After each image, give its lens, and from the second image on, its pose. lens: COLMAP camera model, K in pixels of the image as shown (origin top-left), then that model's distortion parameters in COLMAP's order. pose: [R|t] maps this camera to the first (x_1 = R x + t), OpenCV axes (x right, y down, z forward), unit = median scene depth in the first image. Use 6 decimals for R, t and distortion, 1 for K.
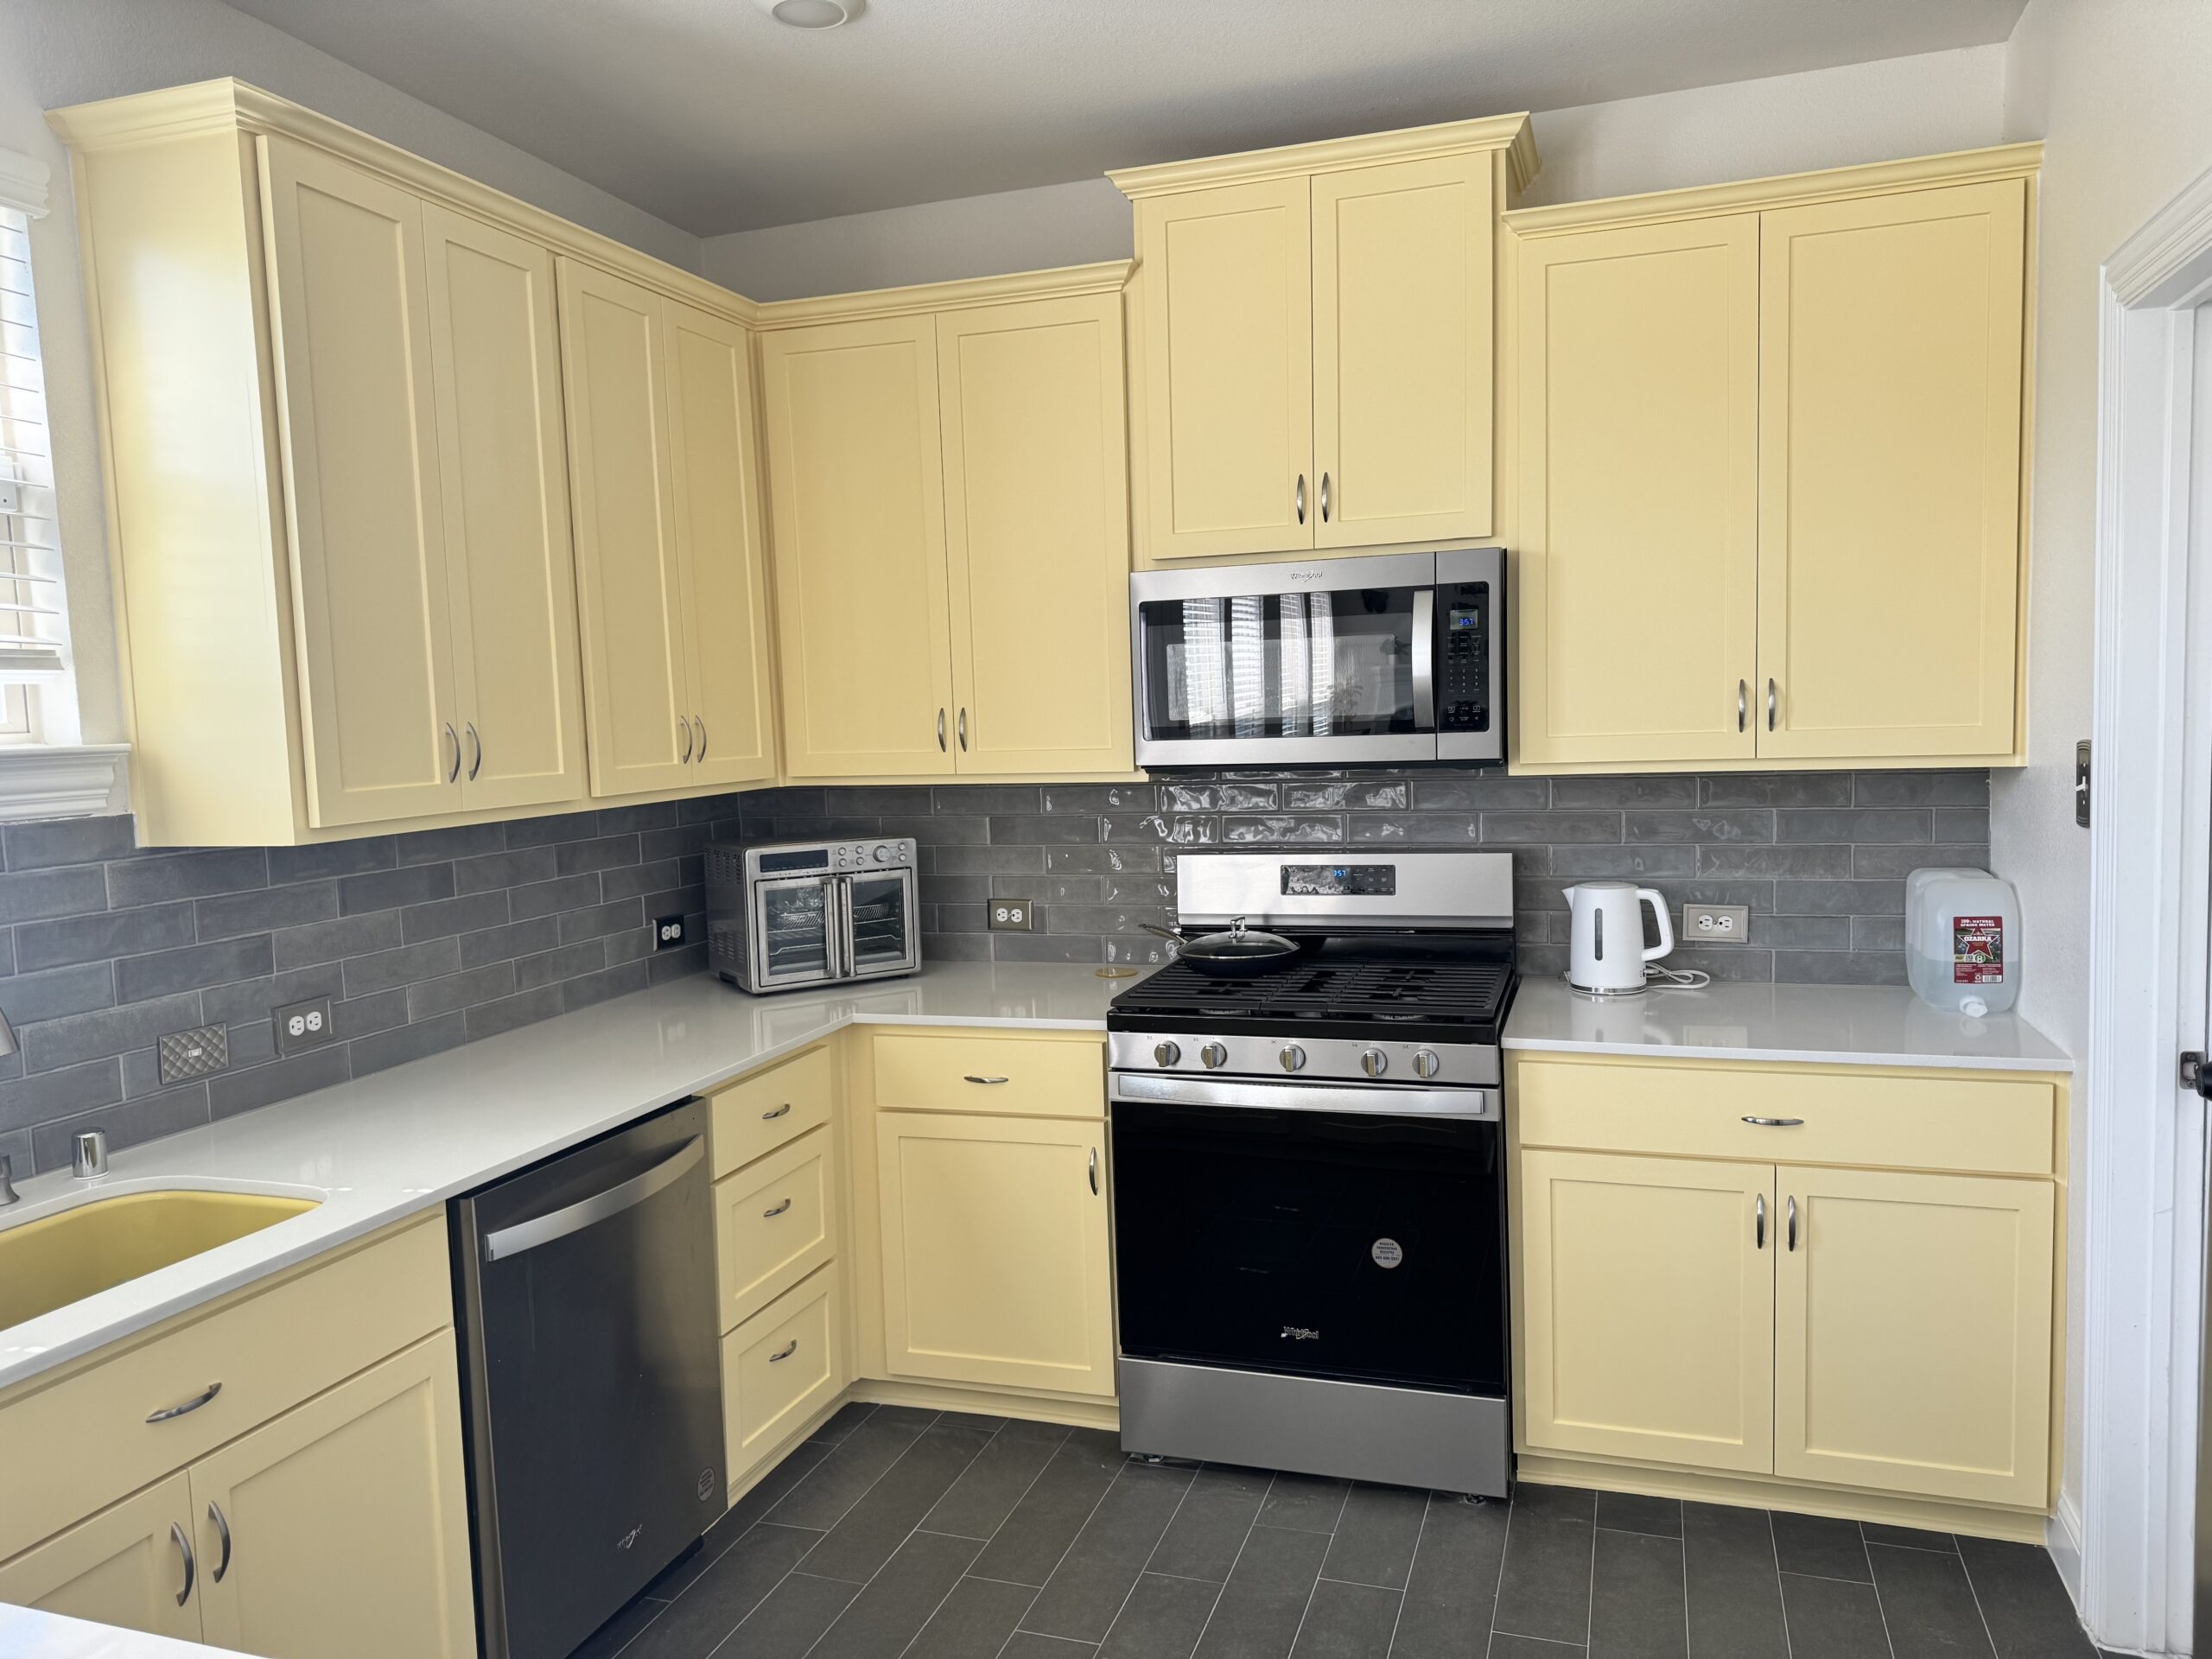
lens RADIAL K [[1540.3, 0, 1119.4], [0, 1540.3, 823.3], [0, 0, 1]] dist [0.040355, -0.048447]
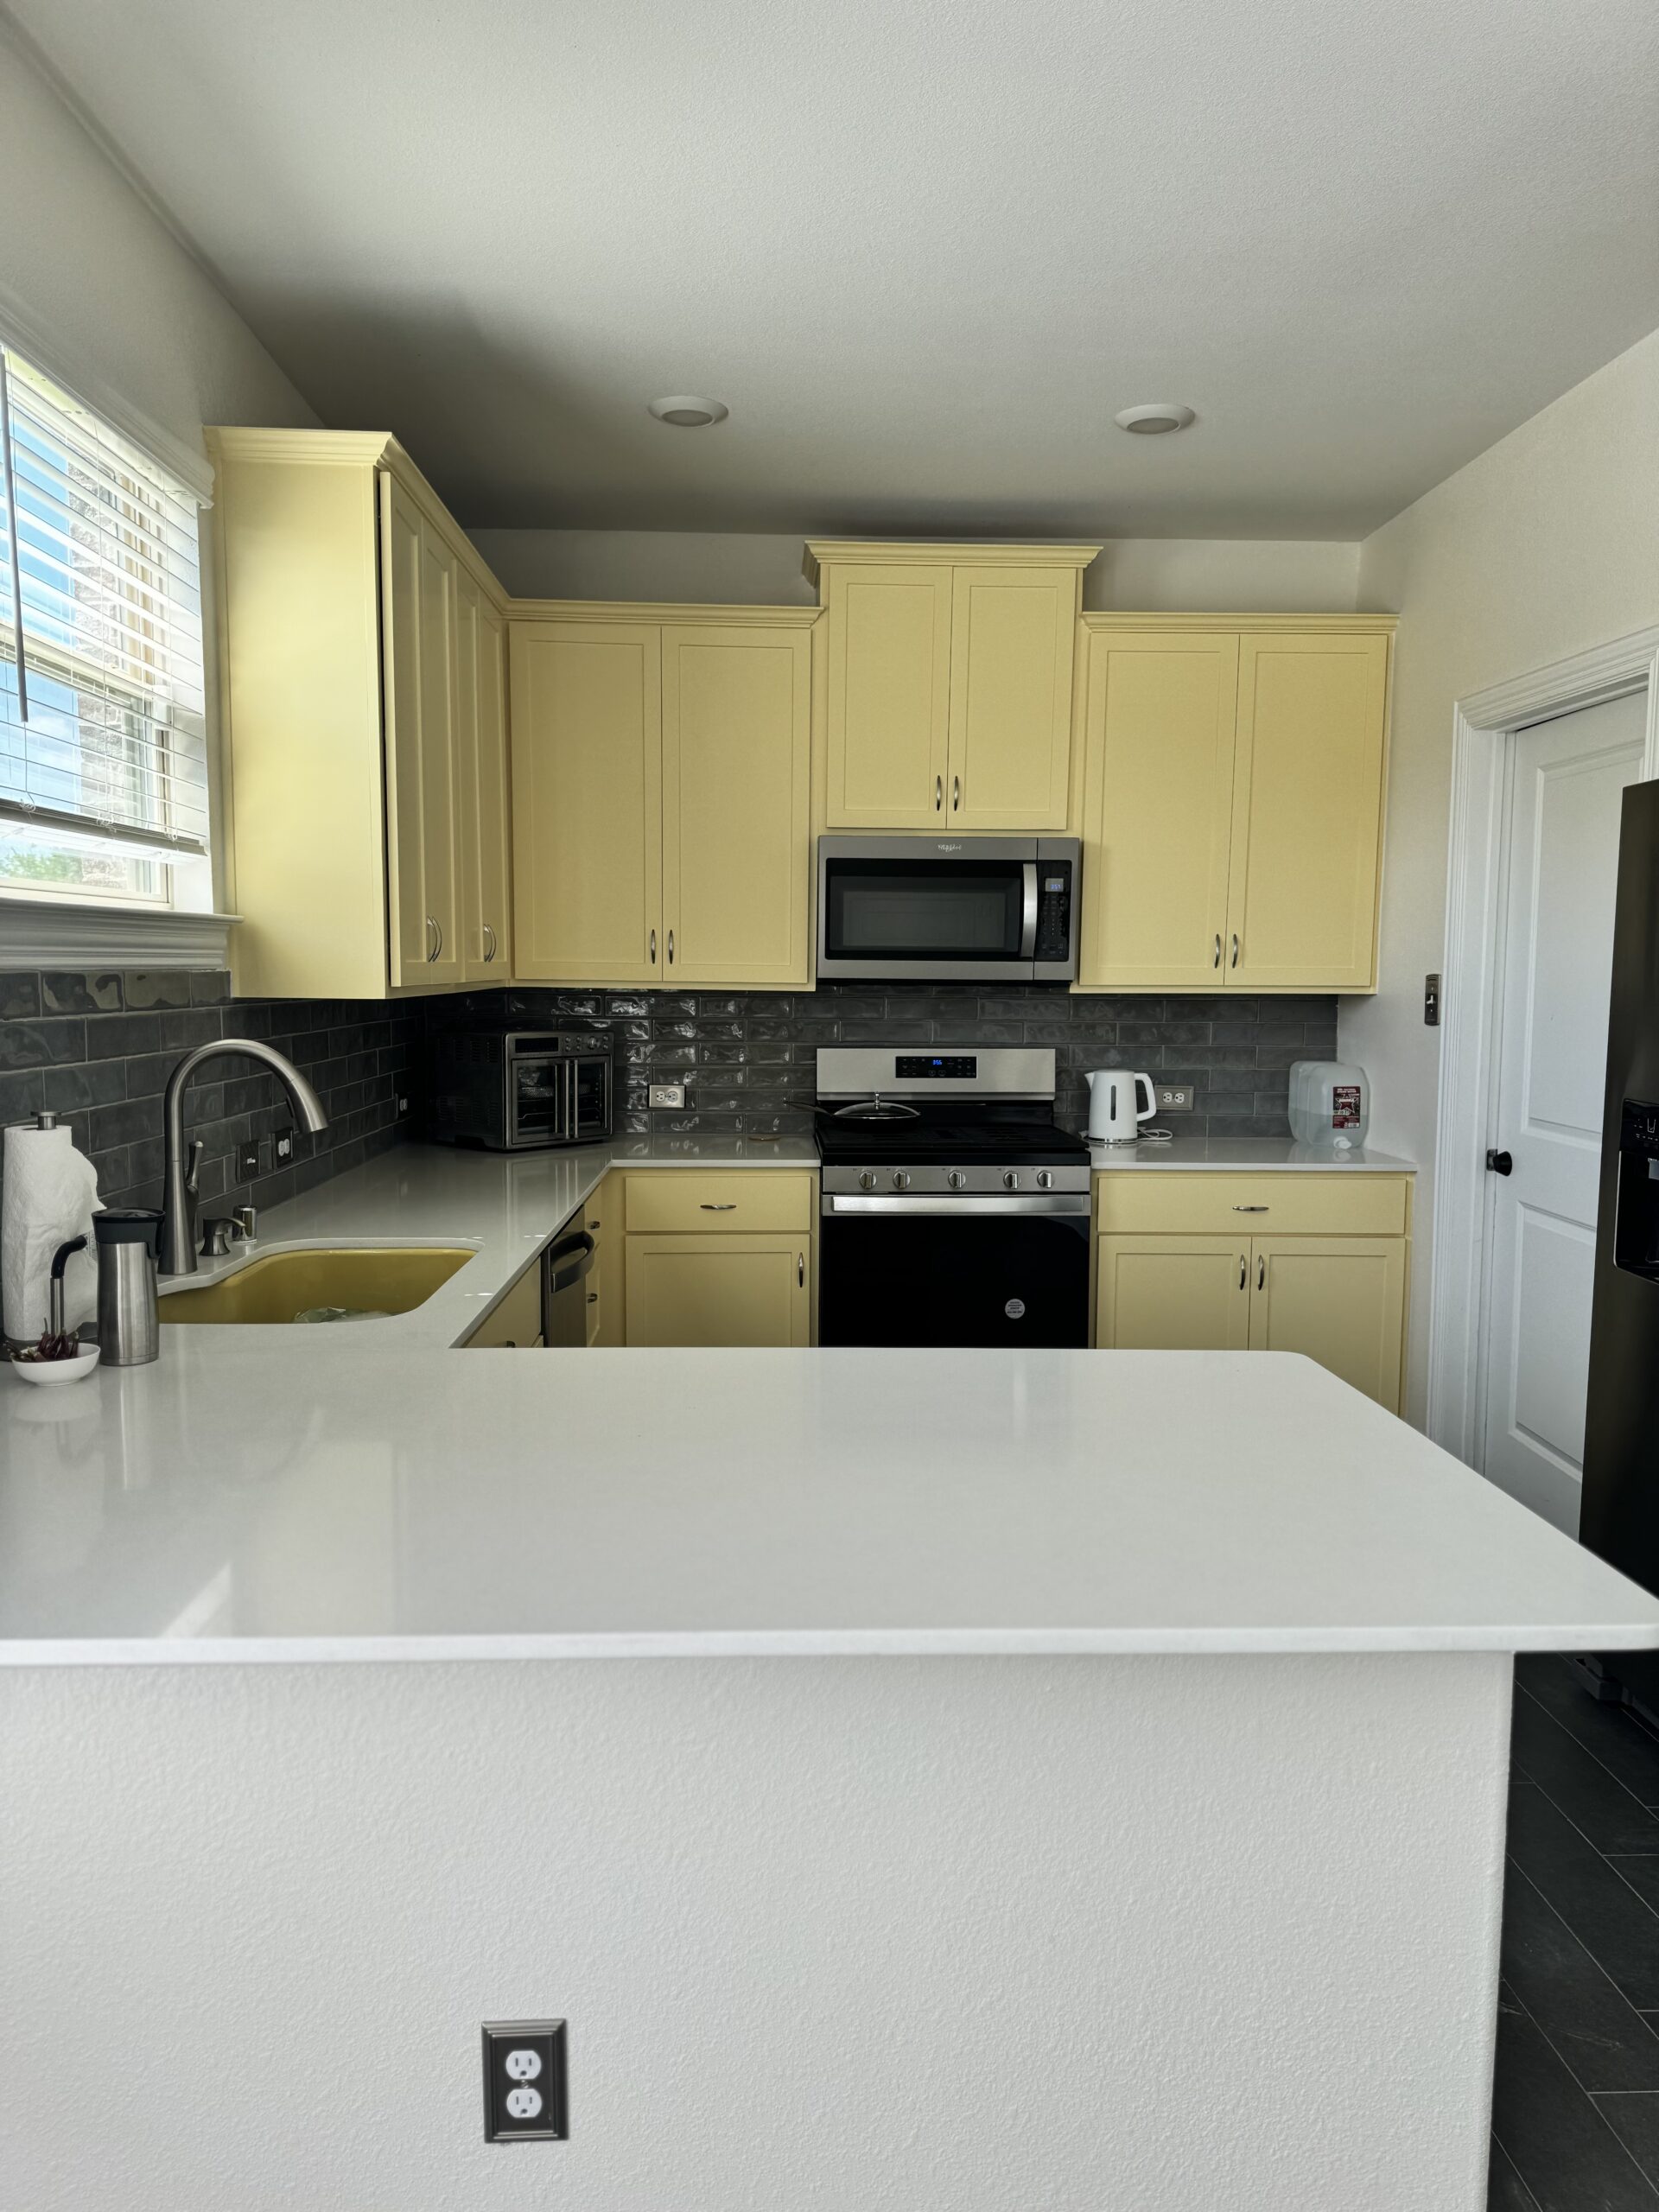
lens RADIAL K [[1540.3, 0, 829.5], [0, 1540.3, 1106.0], [0, 0, 1]] dist [0.040355, -0.048447]
pose [[0.935687, 0.008973, 0.352718, -0.479057], [-0.011838, 0.999912, 0.005967, 0.070883], [-0.352633, -0.009758, 0.935711, -0.294009]]
